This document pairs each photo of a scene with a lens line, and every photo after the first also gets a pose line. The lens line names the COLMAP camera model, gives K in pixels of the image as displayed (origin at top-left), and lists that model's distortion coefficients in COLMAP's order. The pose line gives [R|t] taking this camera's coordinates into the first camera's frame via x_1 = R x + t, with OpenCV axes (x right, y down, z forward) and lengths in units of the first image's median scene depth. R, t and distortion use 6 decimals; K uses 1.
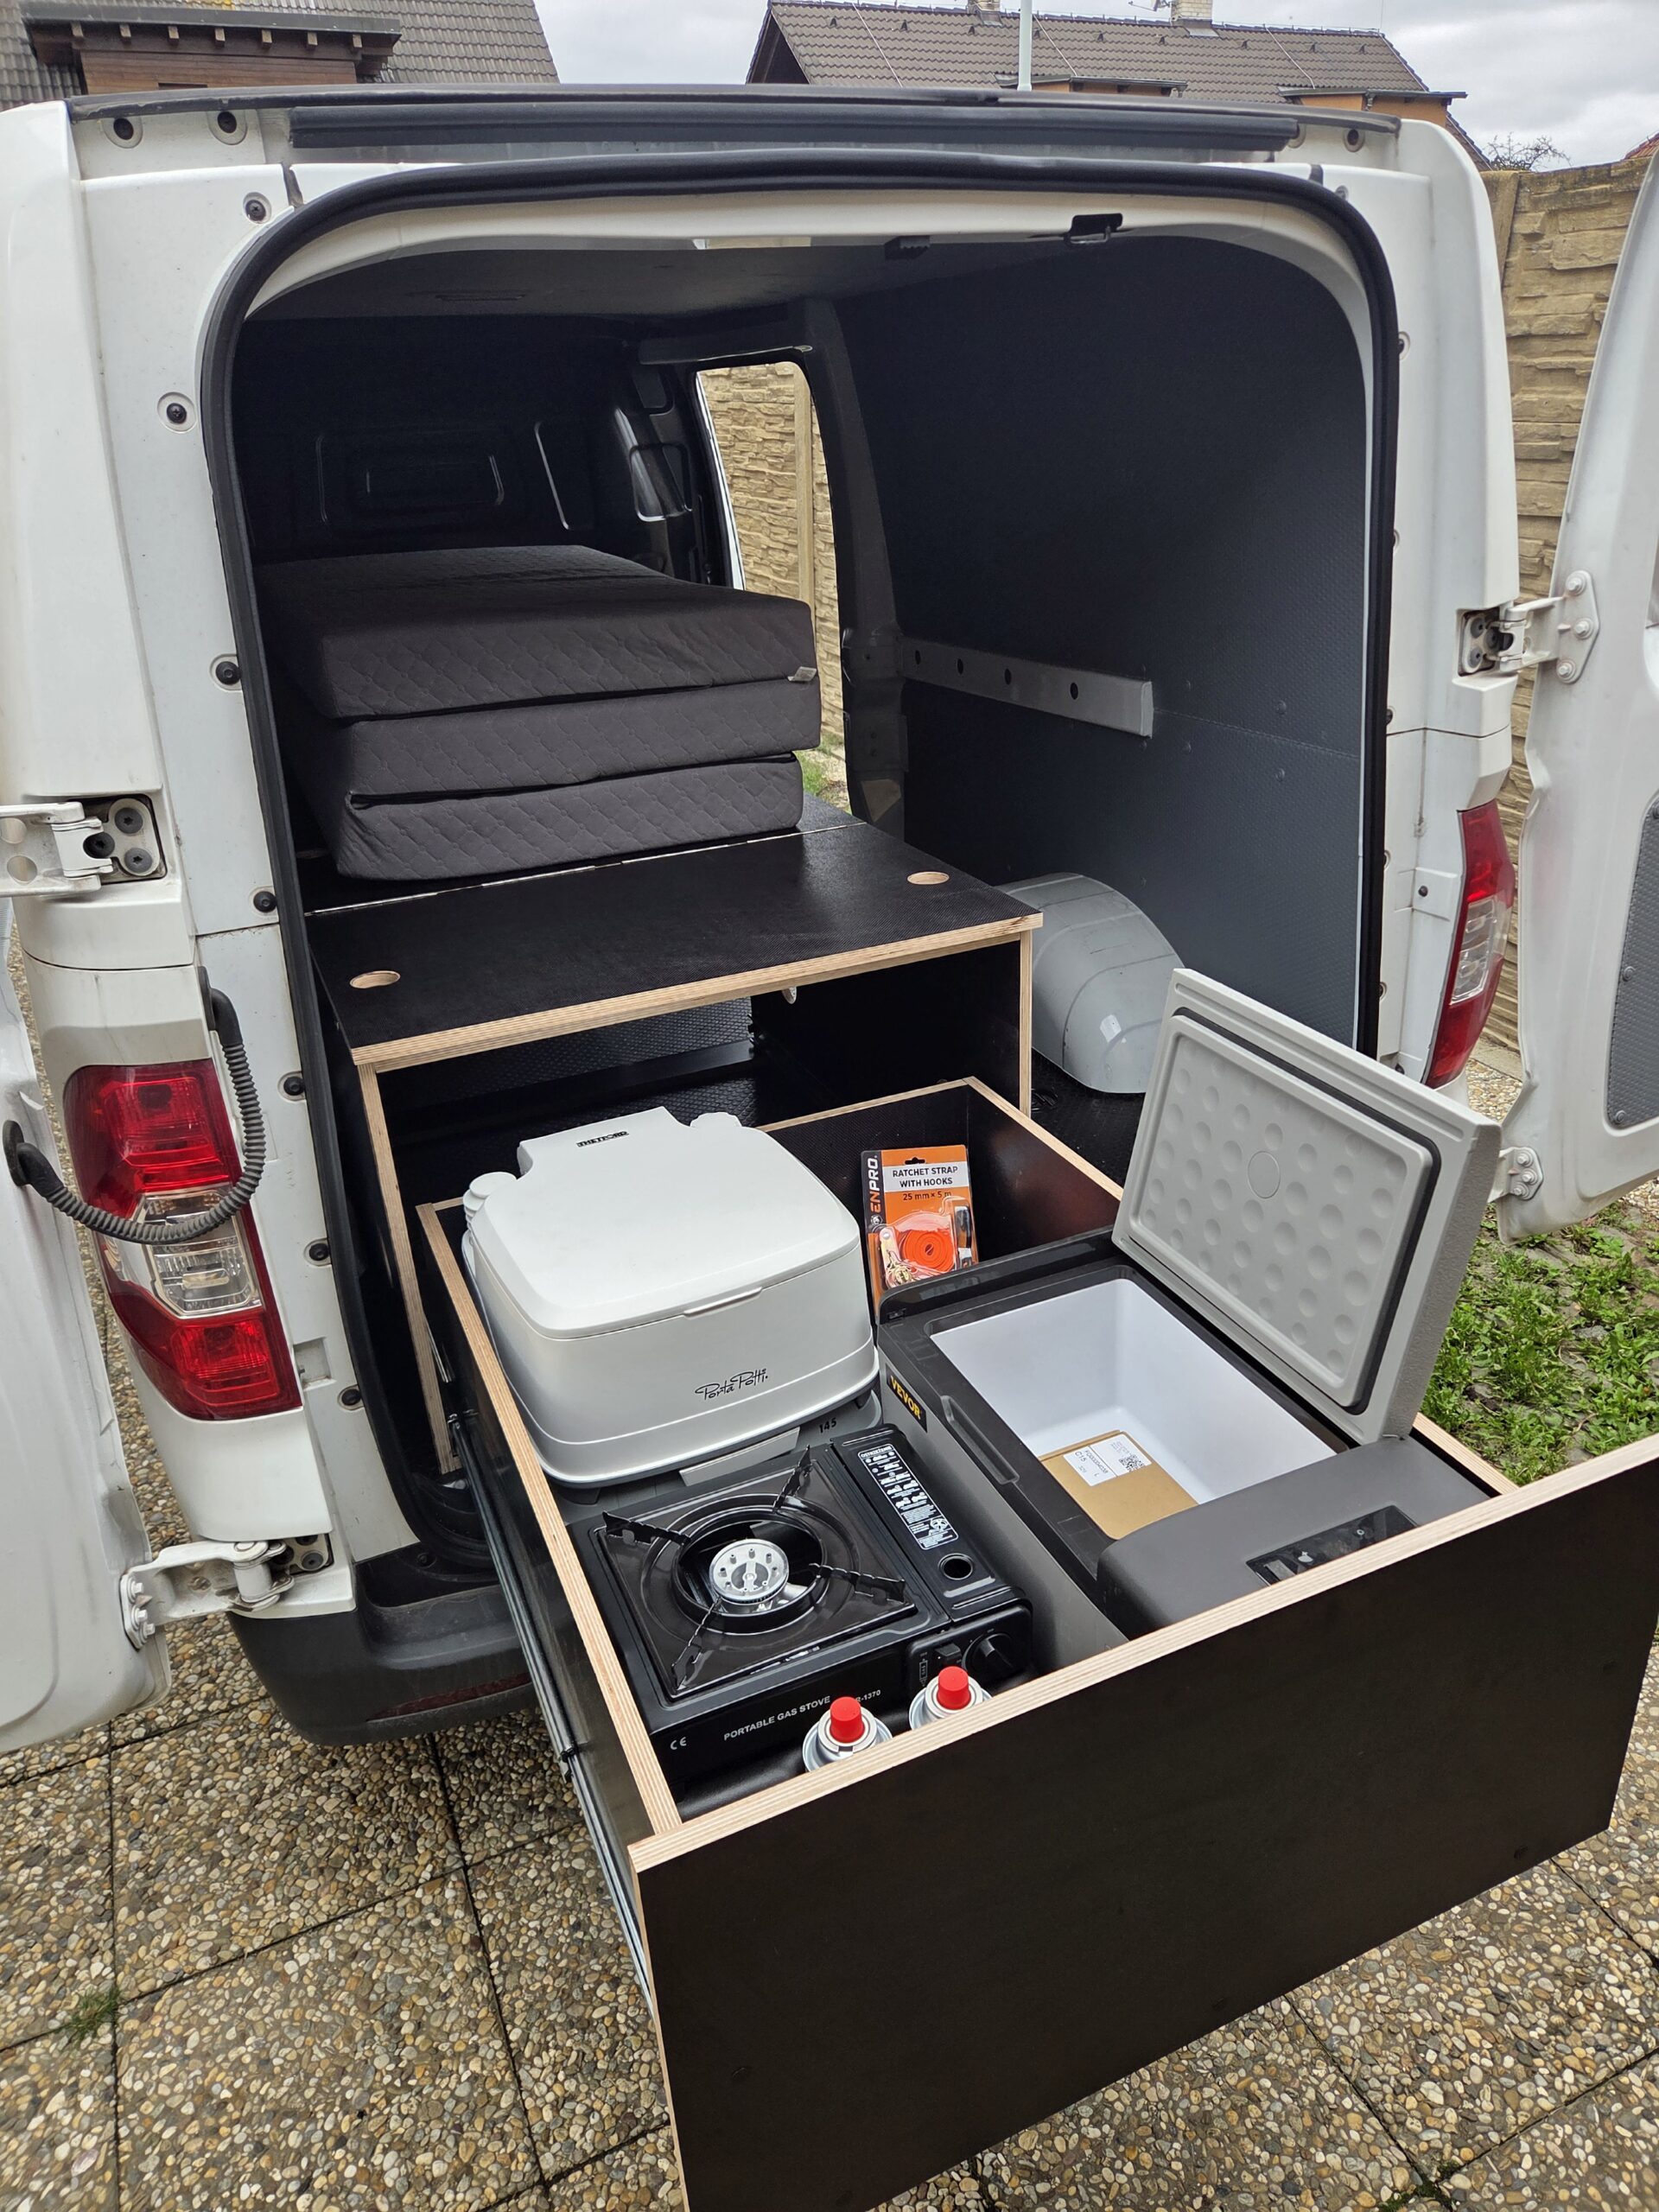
lens RADIAL K [[1497.9, 0, 849.6], [0, 1497.9, 1116.8], [0, 0, 1]] dist [0.062582, -0.050534]
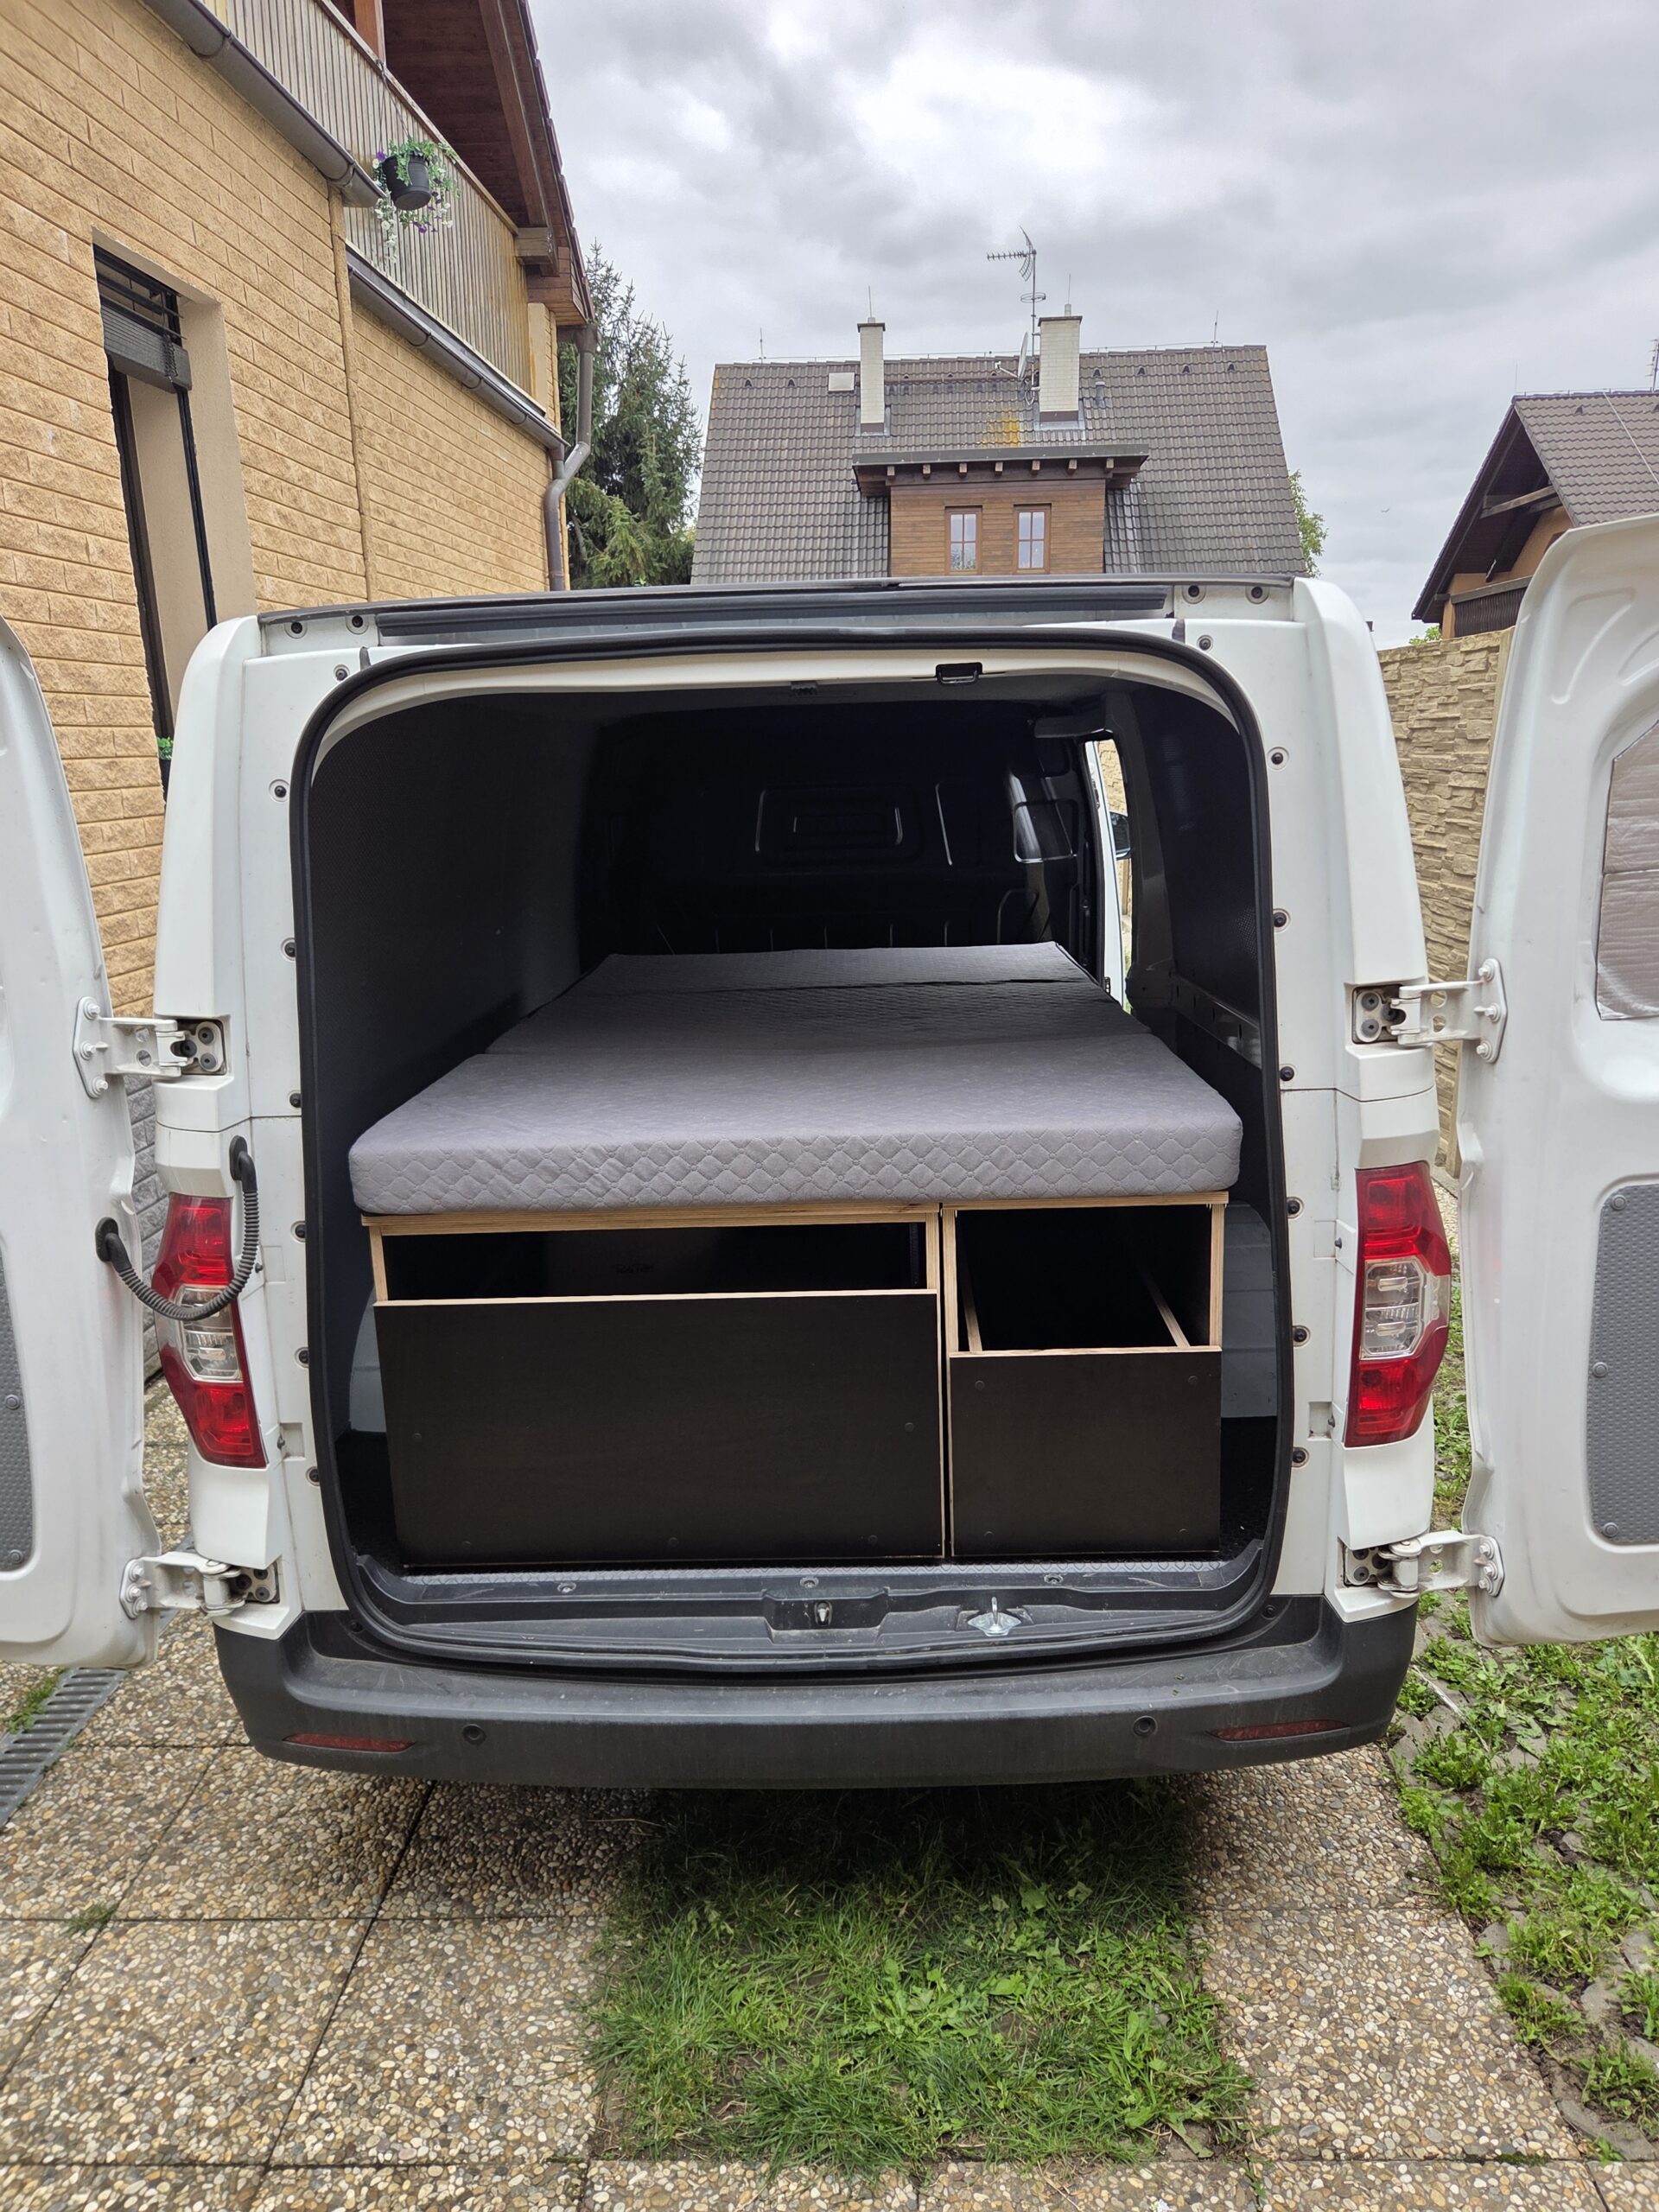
lens RADIAL K [[1497.9, 0, 841.3], [0, 1497.9, 1114.9], [0, 0, 1]] dist [0.062582, -0.050534]
pose [[0.897825, 0.120158, -0.423641, 0.561756], [-0.202039, 0.967218, -0.153848, -0.008120], [0.391267, 0.223720, 0.892670, -0.074083]]
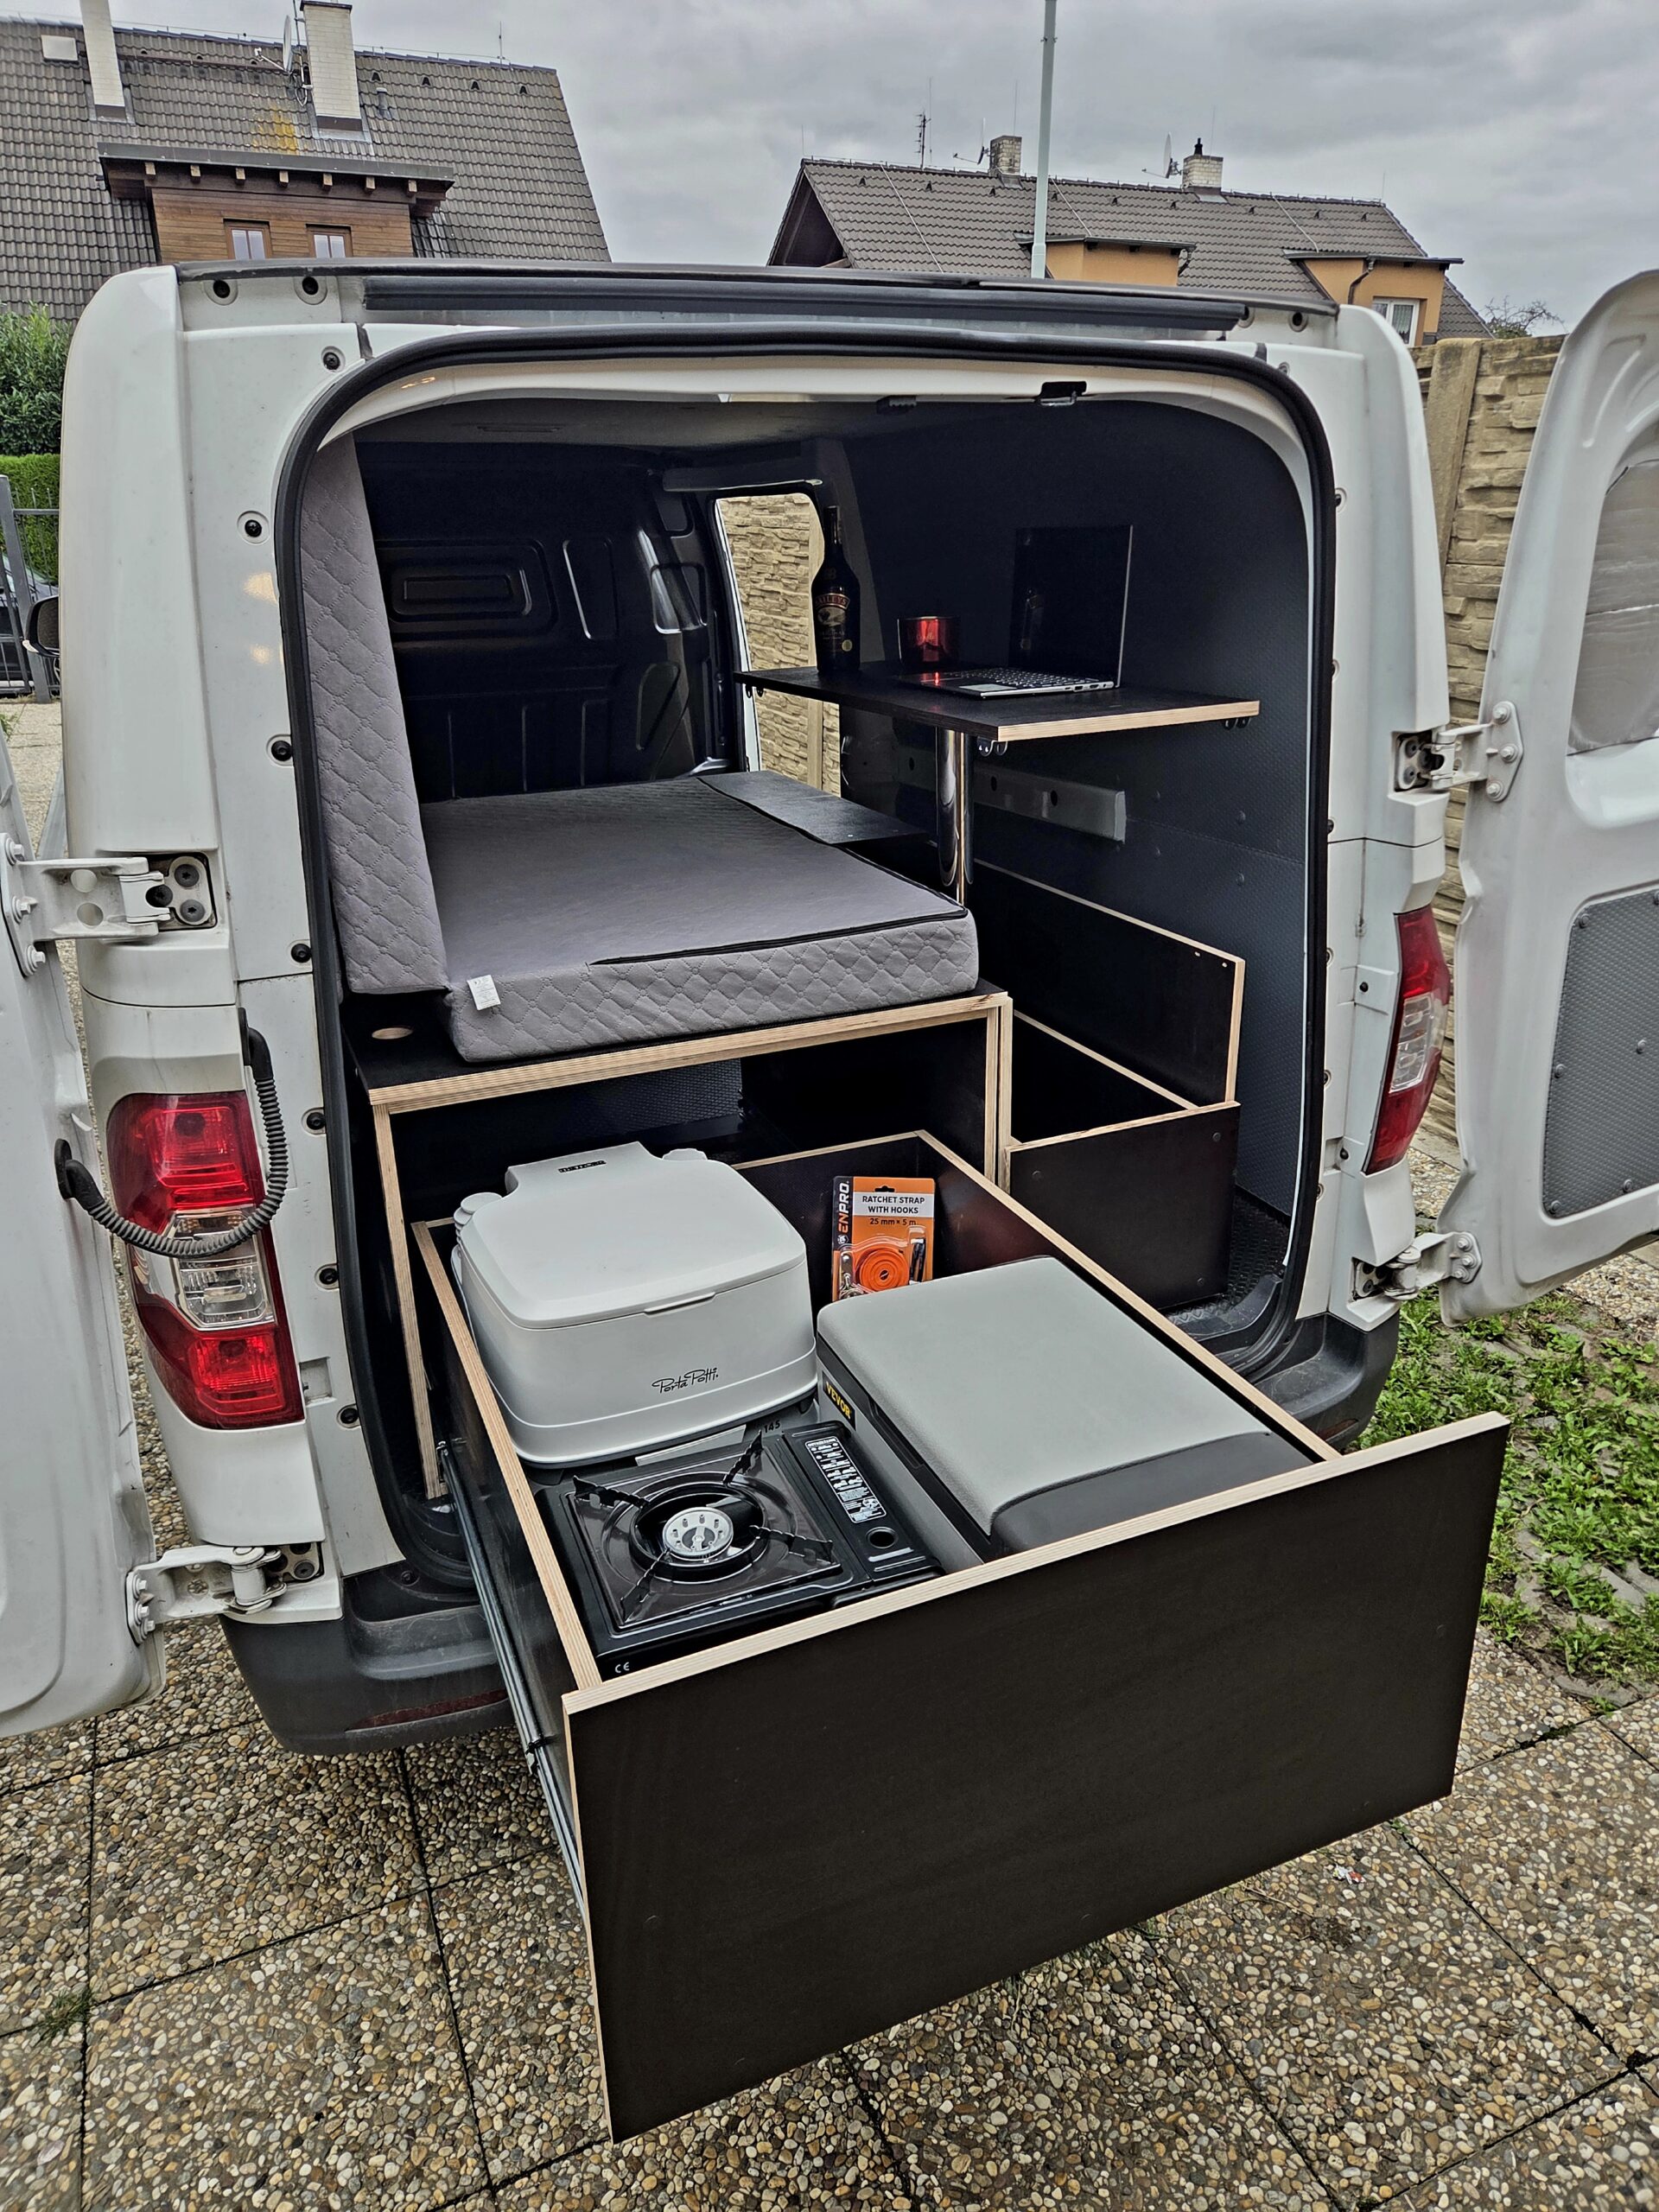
lens RADIAL K [[1497.9, 0, 833.3], [0, 1497.9, 1107.2], [0, 0, 1]] dist [0.062582, -0.050534]
pose [[0.999415, 0.032630, -0.010218, 0.017076], [-0.033301, 0.996677, -0.074343, 0.033197], [0.007758, 0.074640, 0.997180, -0.079363]]
